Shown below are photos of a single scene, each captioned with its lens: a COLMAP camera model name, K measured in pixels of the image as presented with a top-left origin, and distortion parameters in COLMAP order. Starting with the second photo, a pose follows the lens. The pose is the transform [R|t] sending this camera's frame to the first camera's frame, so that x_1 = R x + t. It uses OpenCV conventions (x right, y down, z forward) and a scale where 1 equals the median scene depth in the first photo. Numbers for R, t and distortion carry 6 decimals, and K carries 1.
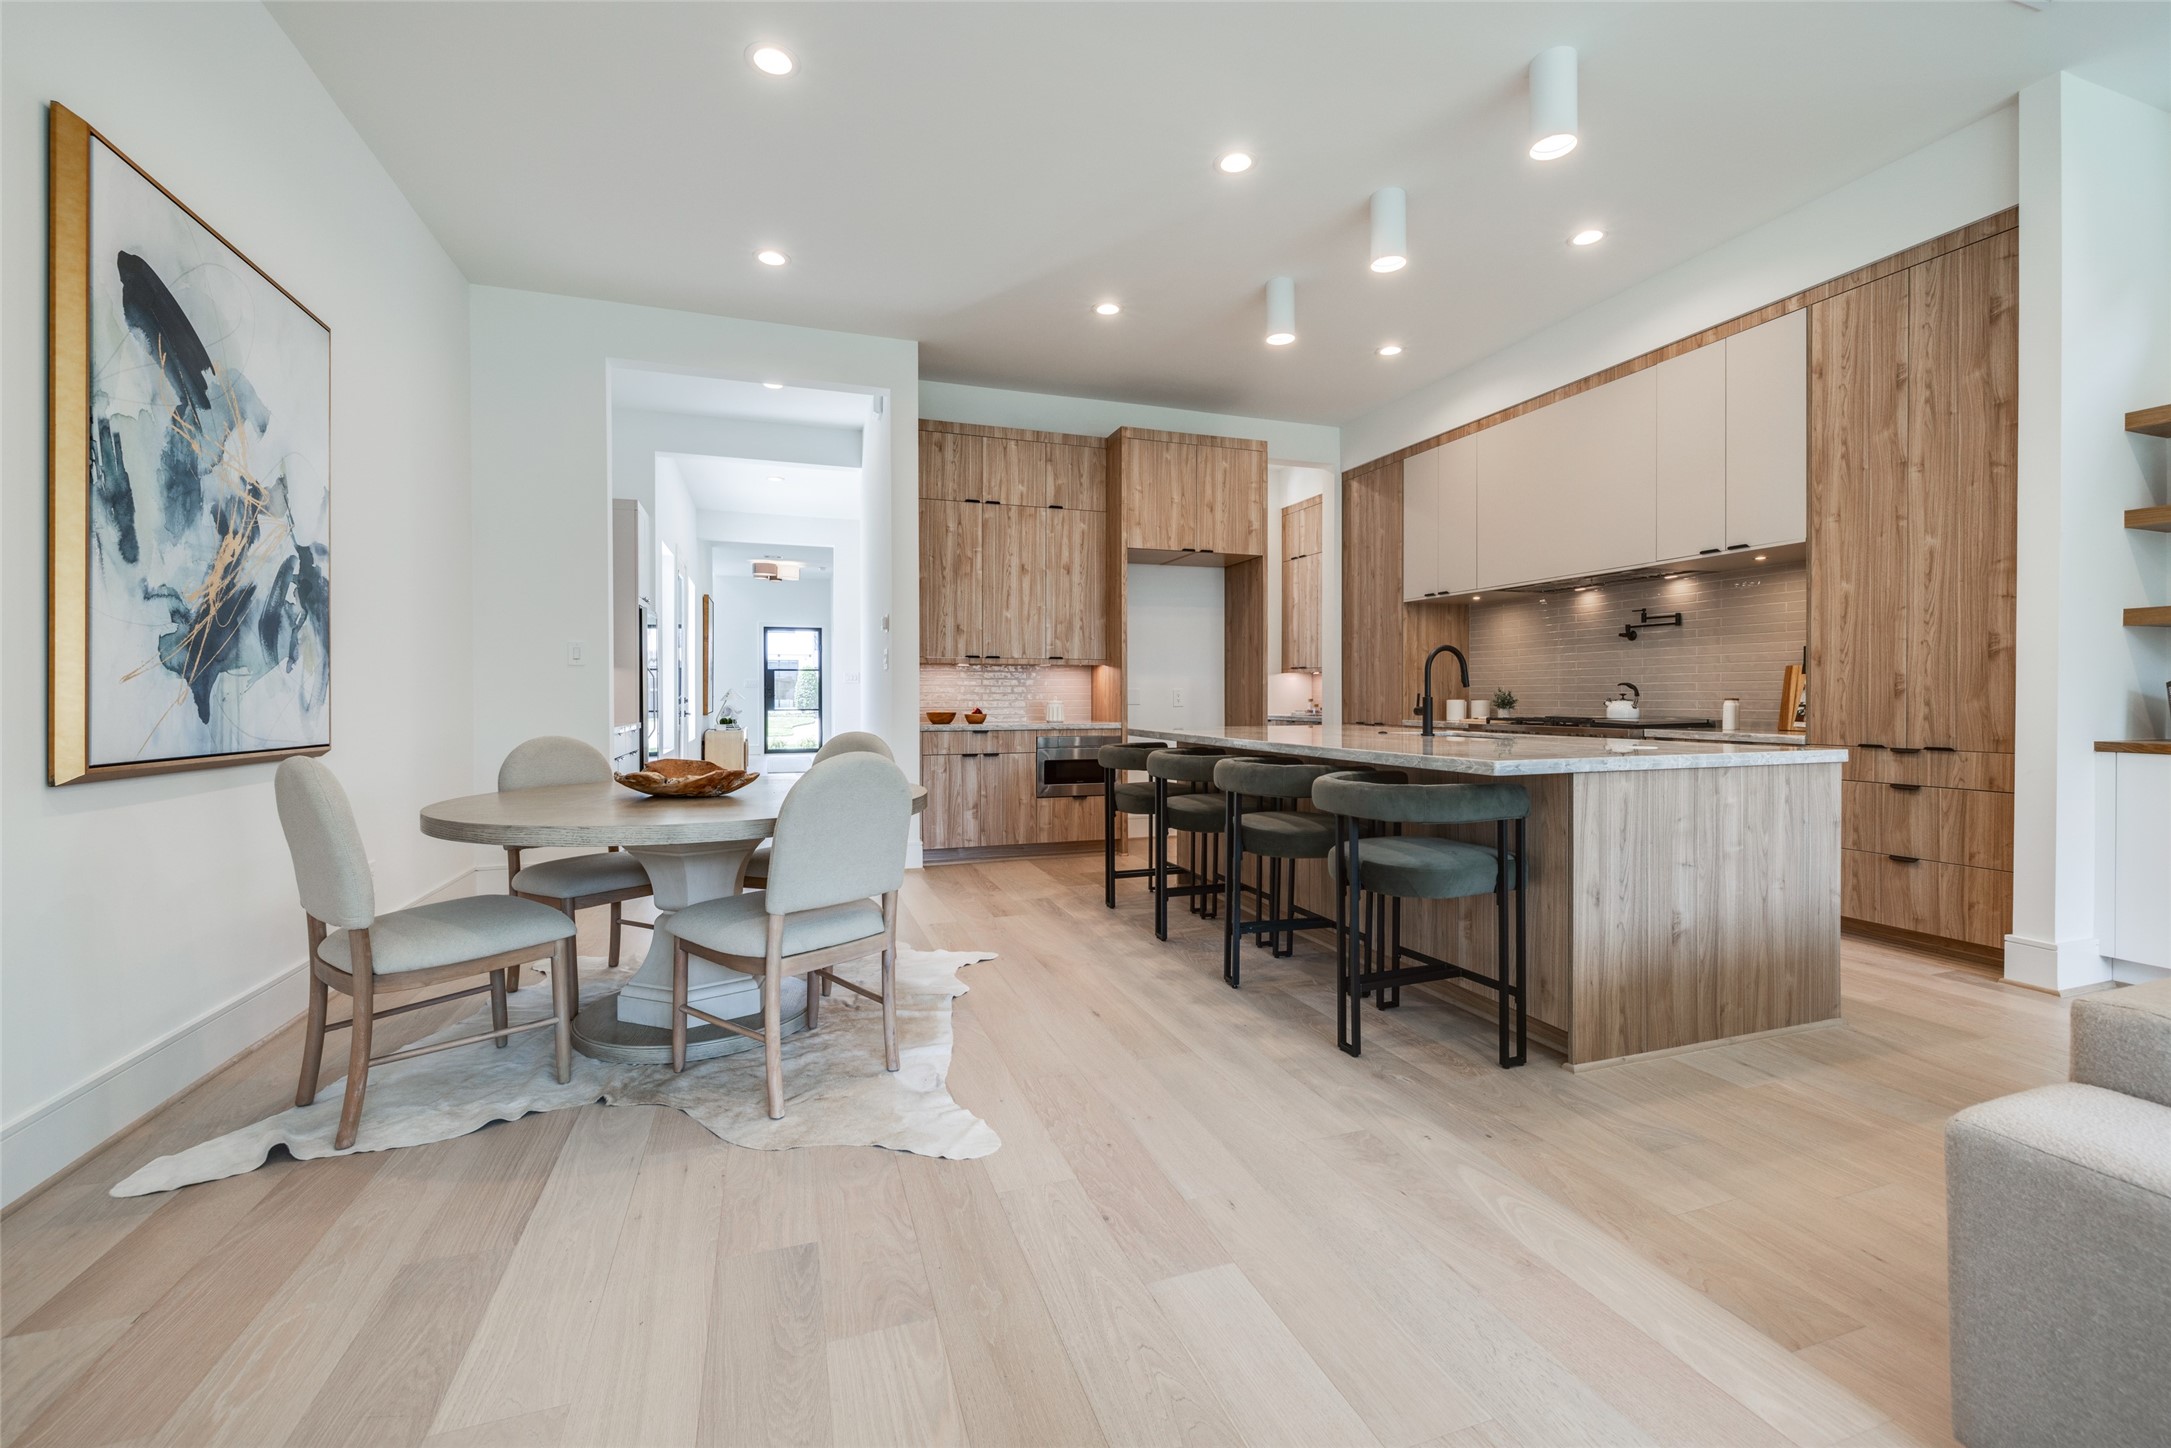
lens RADIAL K [[900.0, 0, 1095.2], [0, 900.0, 703.4], [0, 0, 1]] dist [-0.002054, 0.000213]
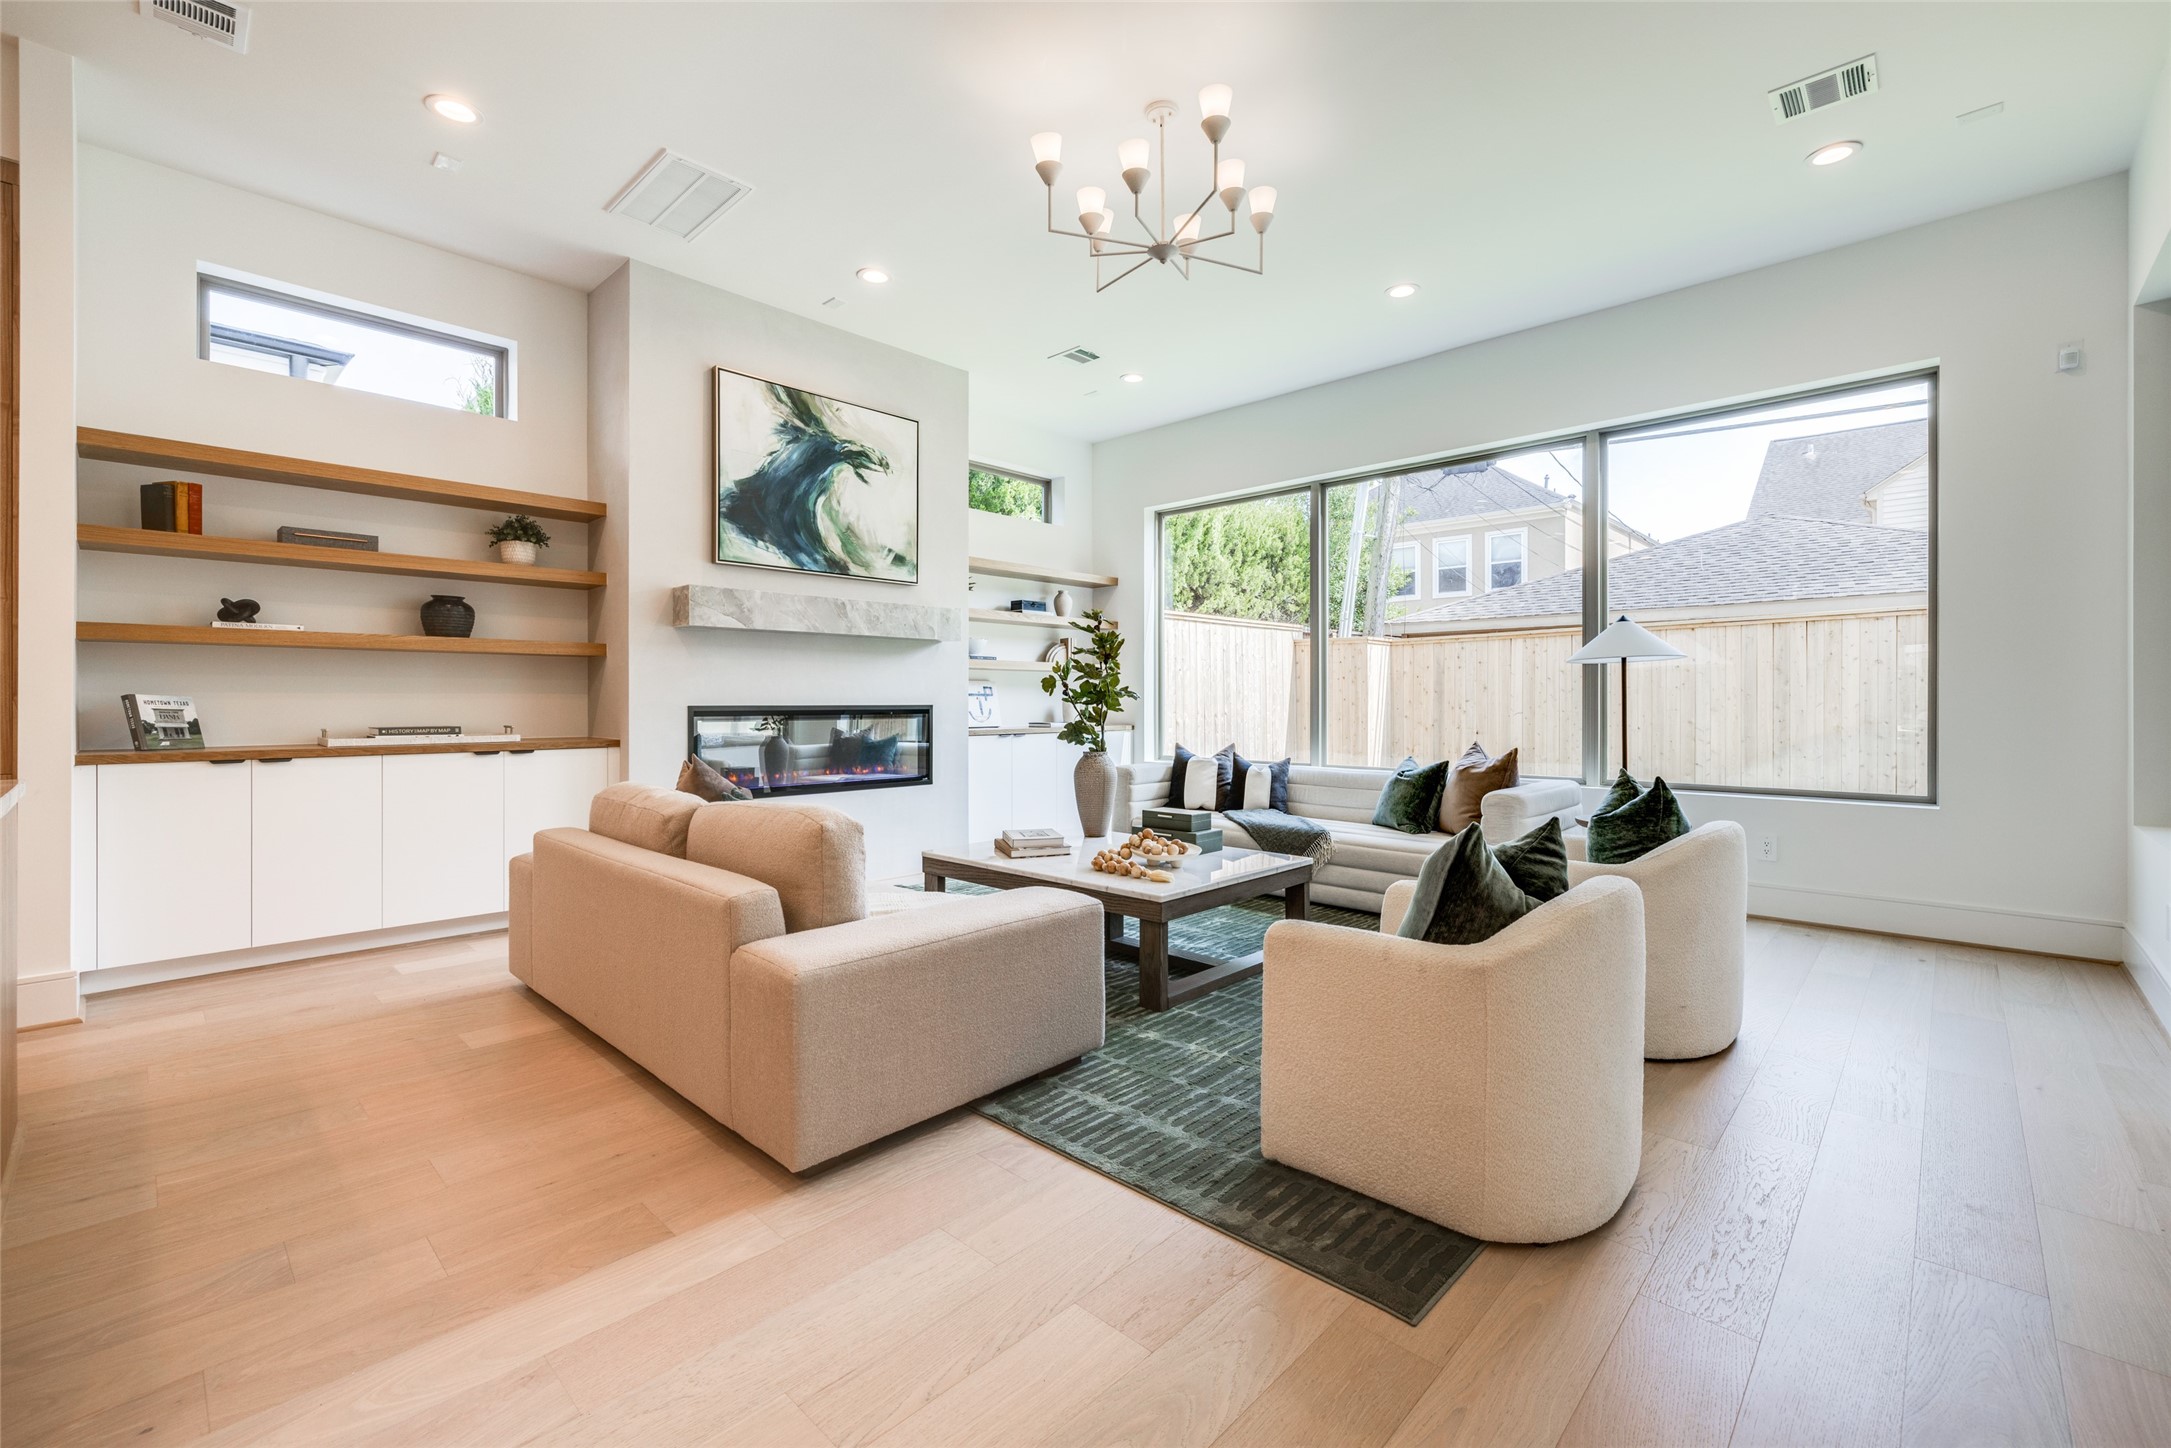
lens RADIAL K [[900.0, 0, 1095.4], [0, 900.0, 703.8], [0, 0, 1]] dist [-0.002054, 0.000213]
pose [[-0.453506, -0.002488, 0.891250, -0.240529], [0.006979, 0.999956, 0.006343, -0.011346], [-0.891226, 0.009096, -0.453469, 0.406518]]
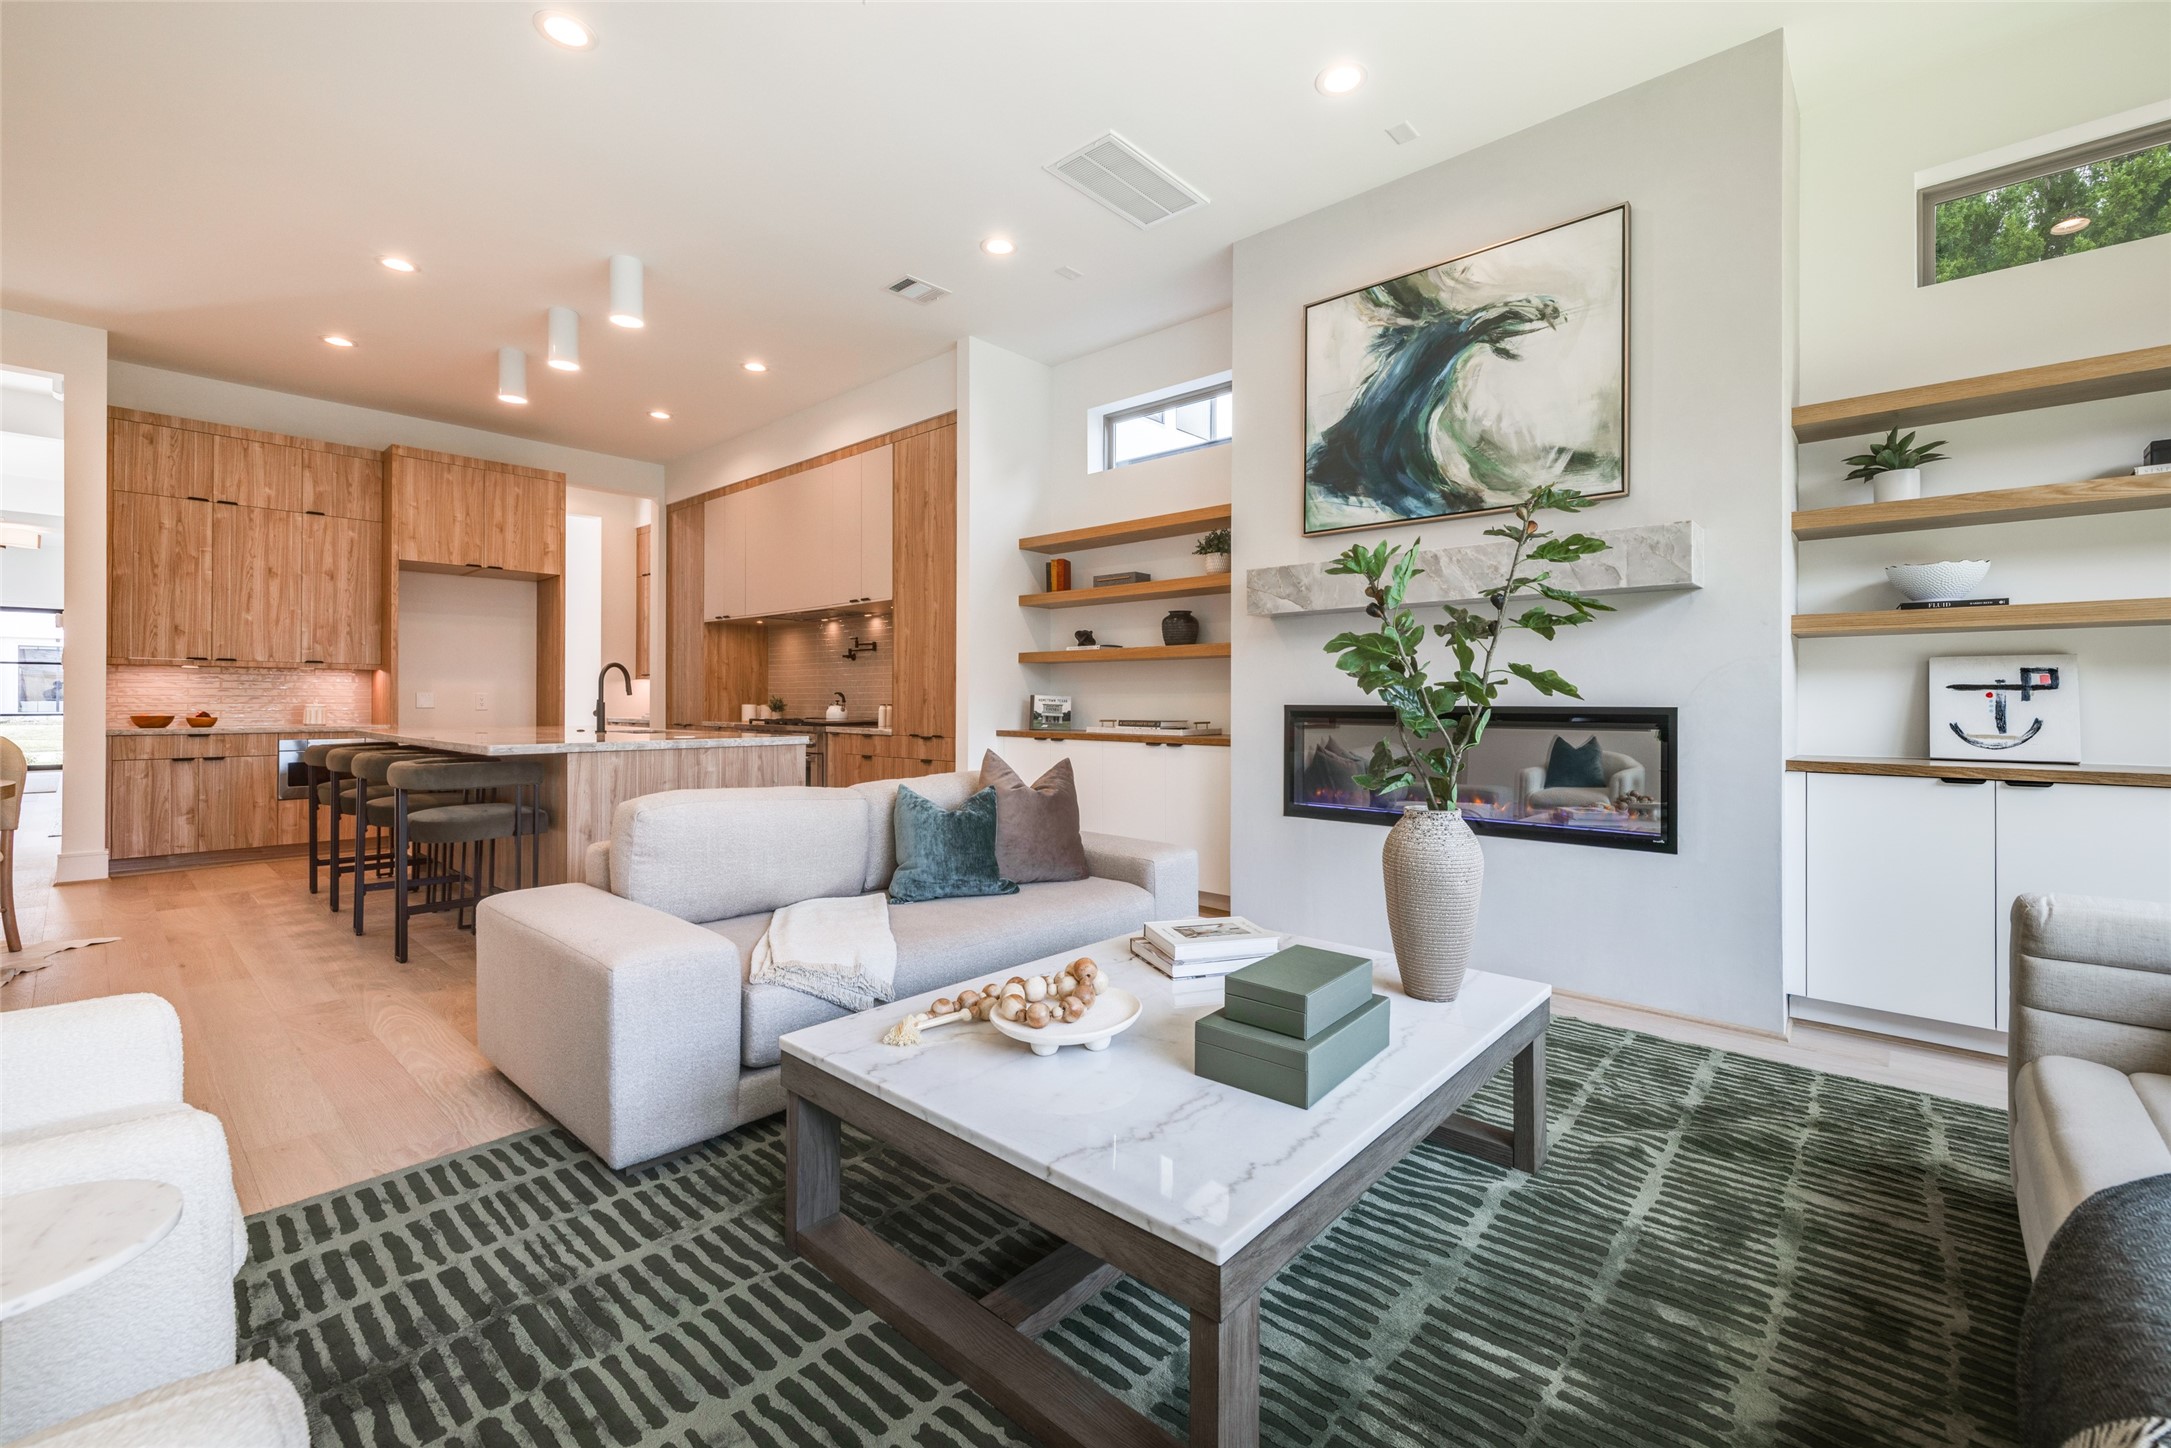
lens RADIAL K [[900.0, 0, 1093.2], [0, 900.0, 700.6], [0, 0, 1]] dist [-0.002054, 0.000213]
pose [[0.874785, 0.005436, 0.484481, 0.396824], [-0.001552, 0.999963, -0.008417, 0.000432], [-0.484509, 0.006611, 0.874761, -0.525978]]
